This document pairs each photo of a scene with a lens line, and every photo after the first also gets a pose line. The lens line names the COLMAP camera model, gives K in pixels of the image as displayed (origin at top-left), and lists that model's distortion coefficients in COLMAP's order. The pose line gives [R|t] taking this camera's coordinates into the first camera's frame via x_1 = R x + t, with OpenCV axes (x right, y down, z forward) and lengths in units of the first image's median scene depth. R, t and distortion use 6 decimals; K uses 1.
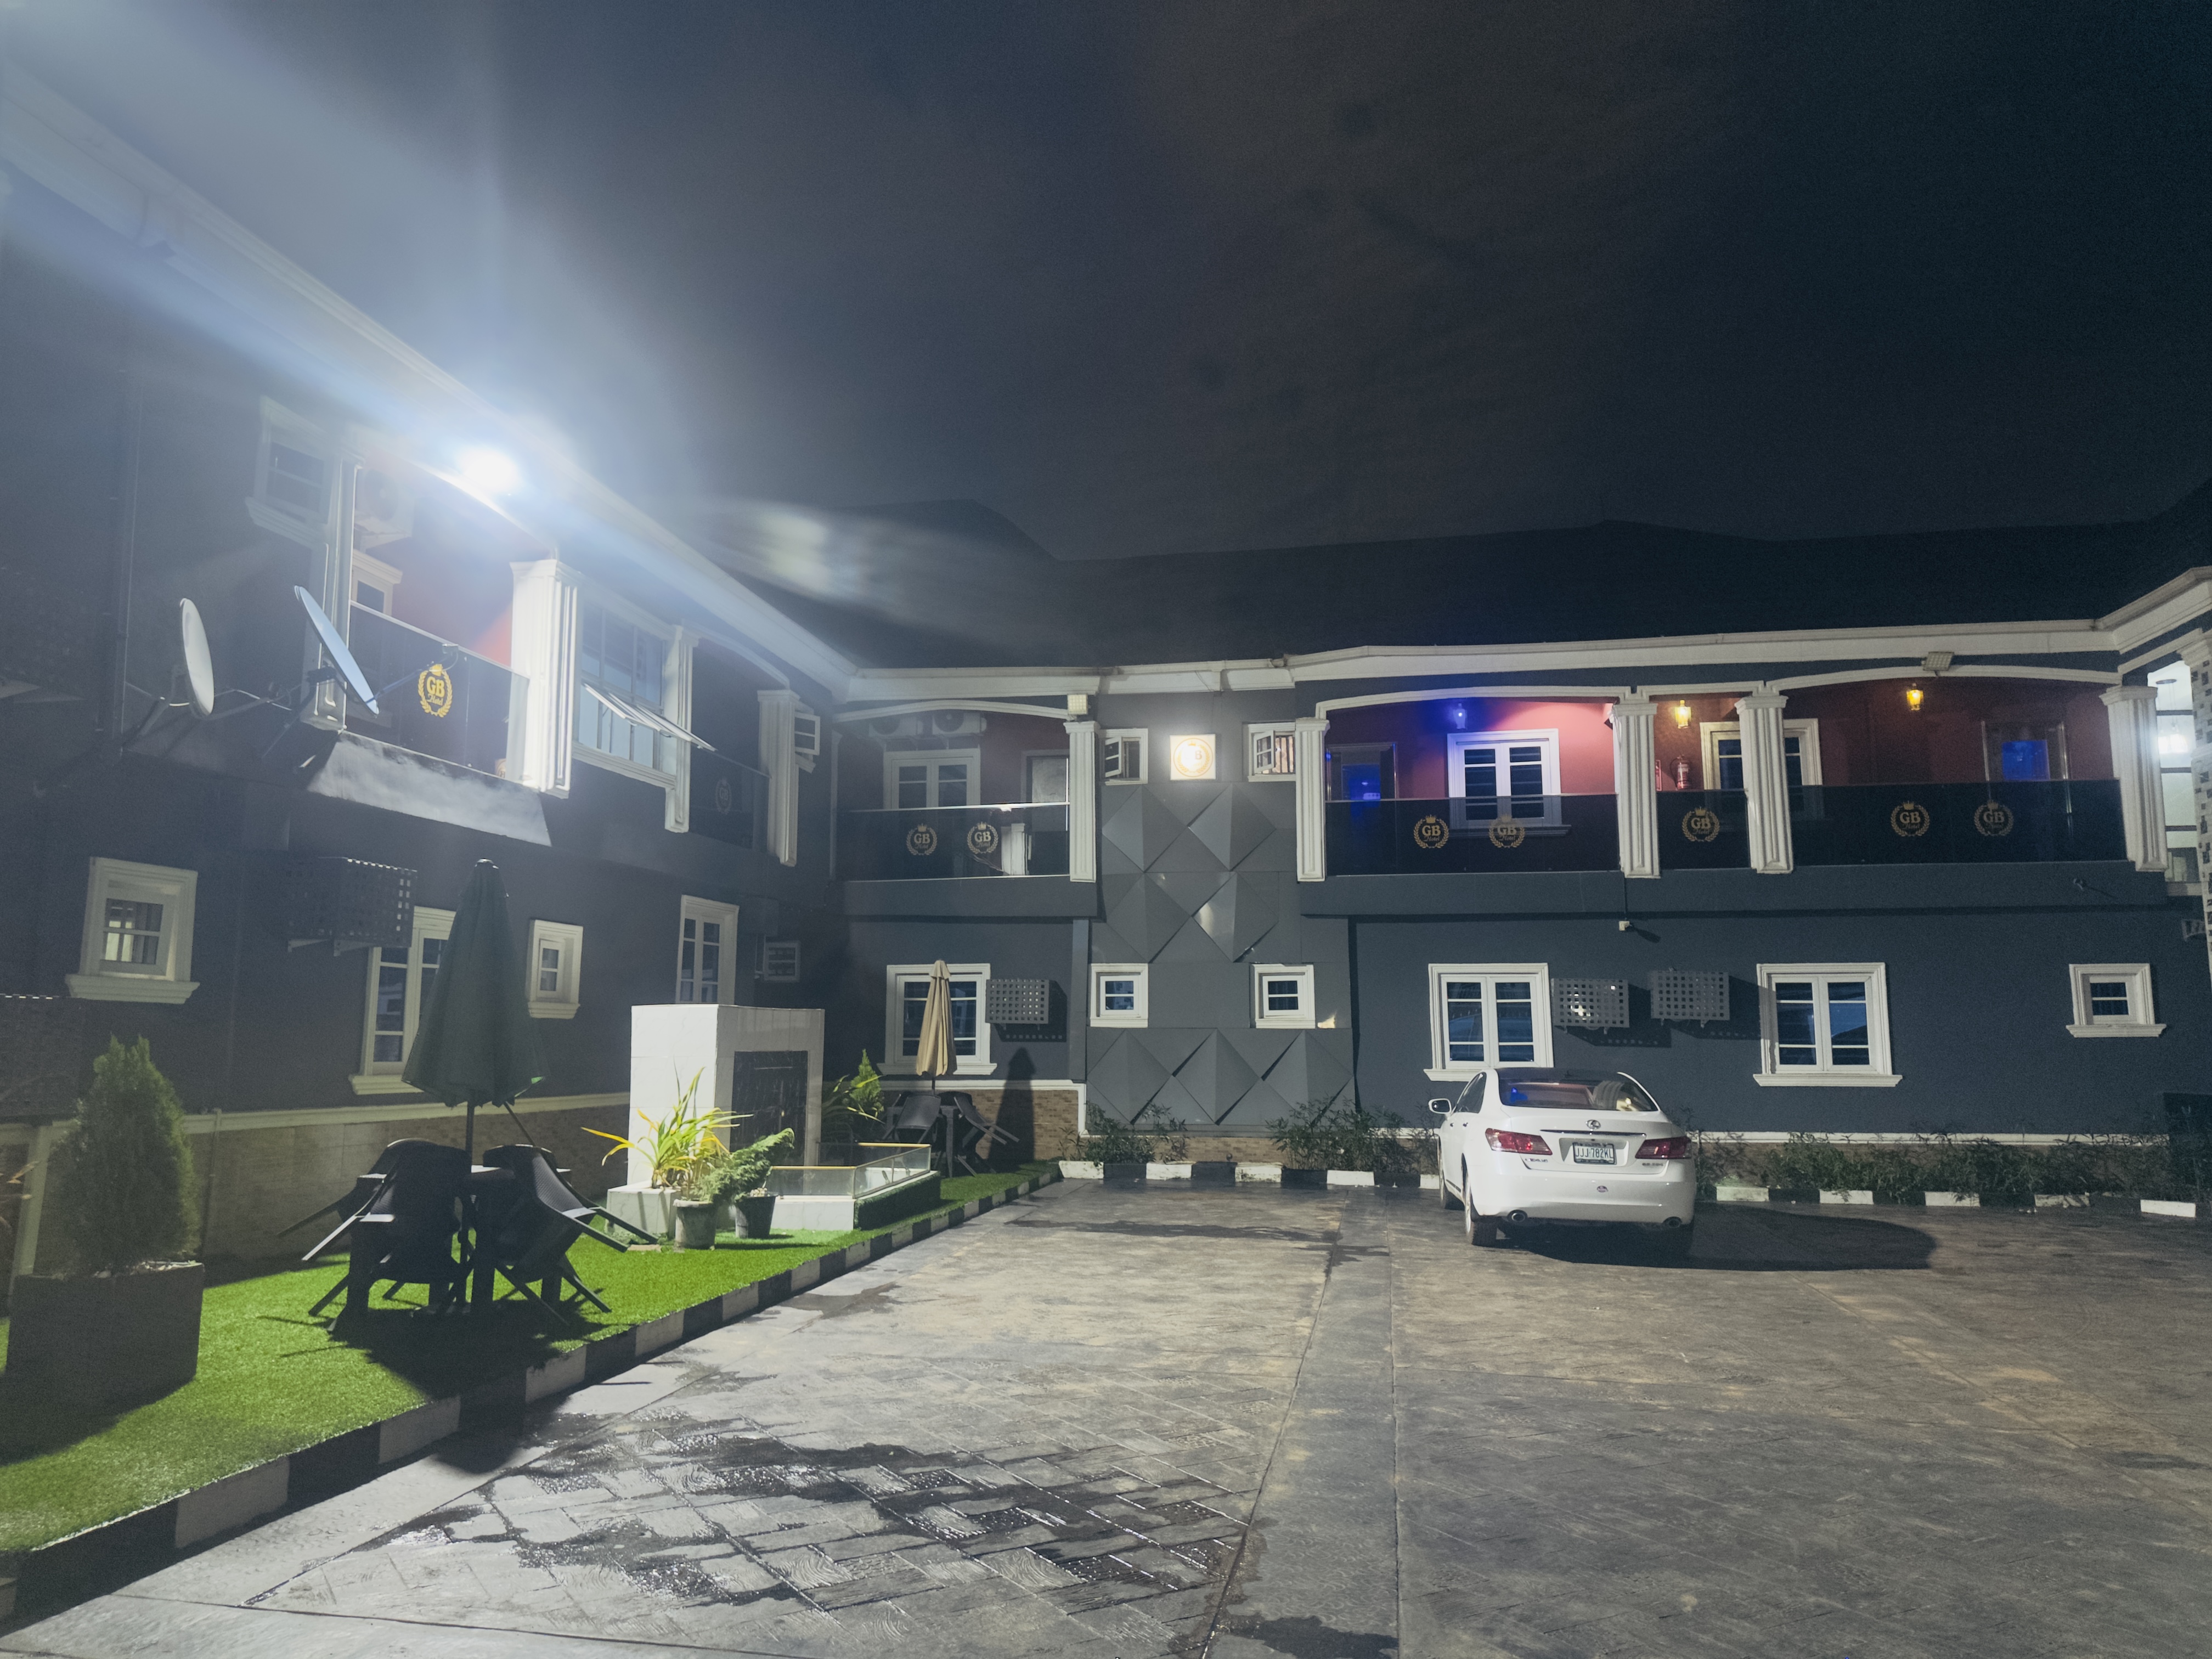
lens RADIAL K [[1516.3, 0, 1106.0], [0, 1516.3, 829.5], [0, 0, 1]] dist [0.124345, -0.203436]
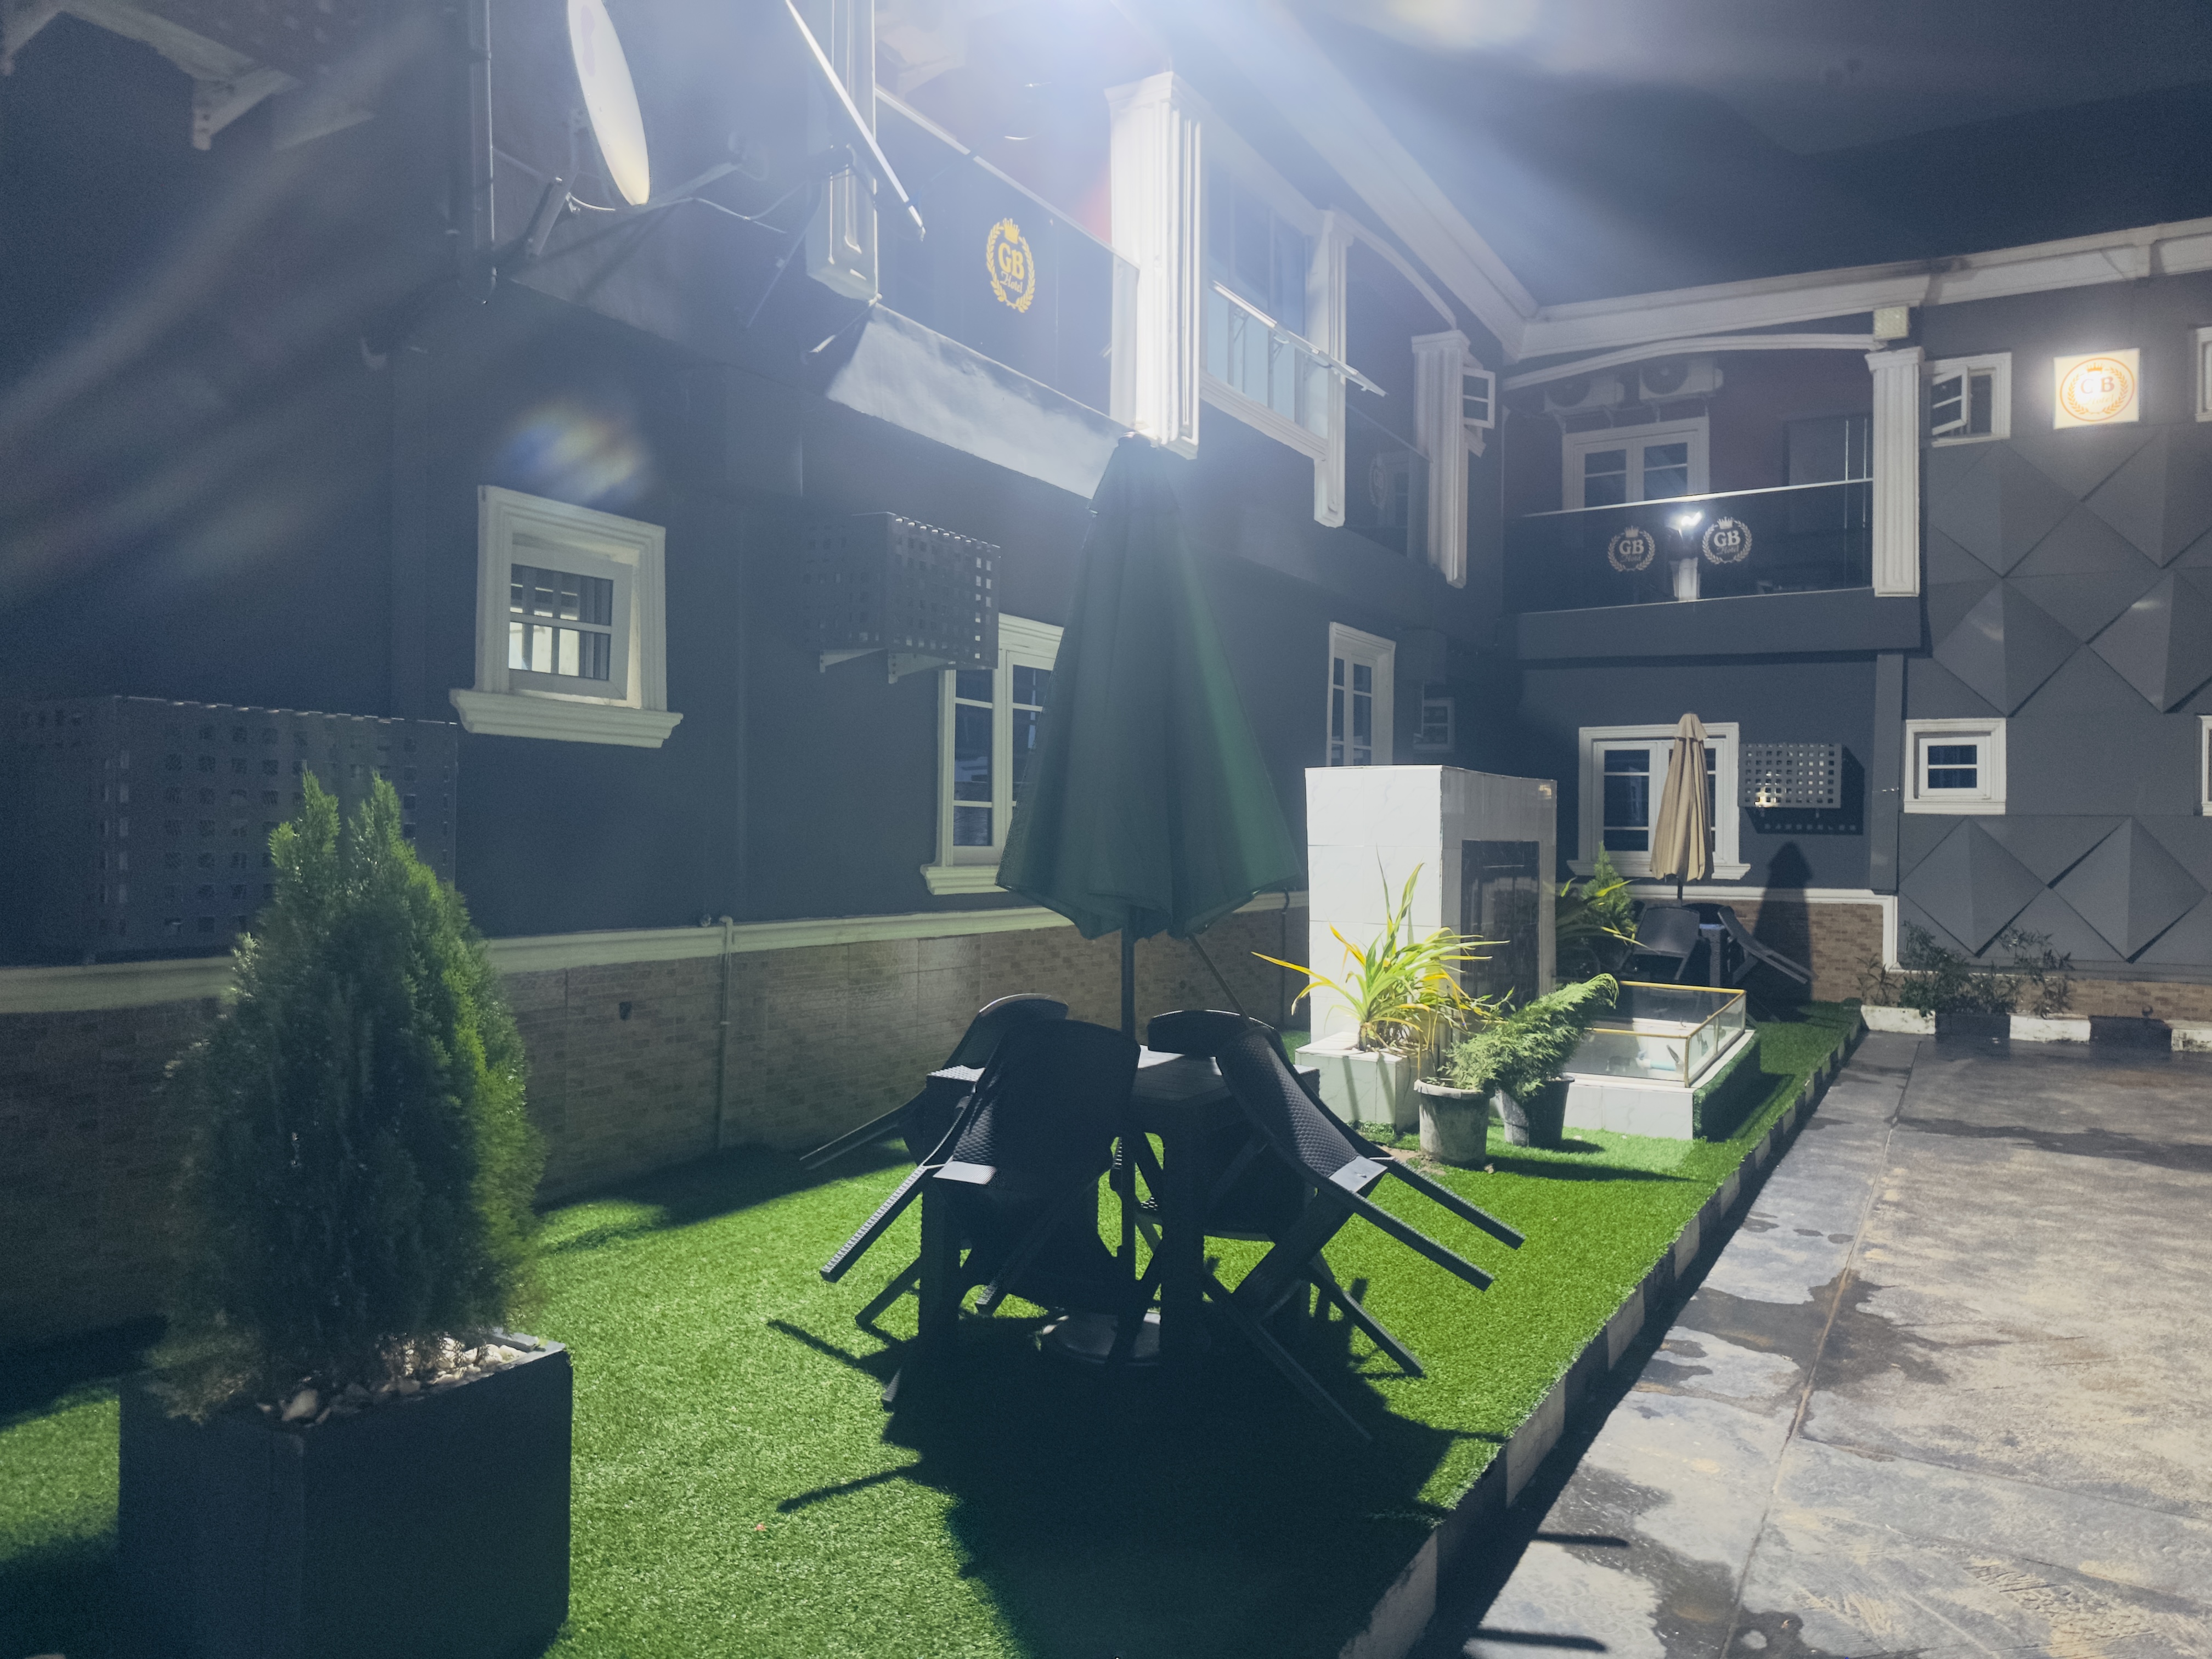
lens RADIAL K [[1557.1, 0, 1105.7], [0, 1557.1, 835.3], [0, 0, 1]] dist [0.005553, 0.001877]
pose [[0.940821, 0.008920, -0.338786, -0.151817], [0.037868, 0.990626, 0.131245, 0.049140], [0.336781, -0.136307, 0.931665, 0.325246]]
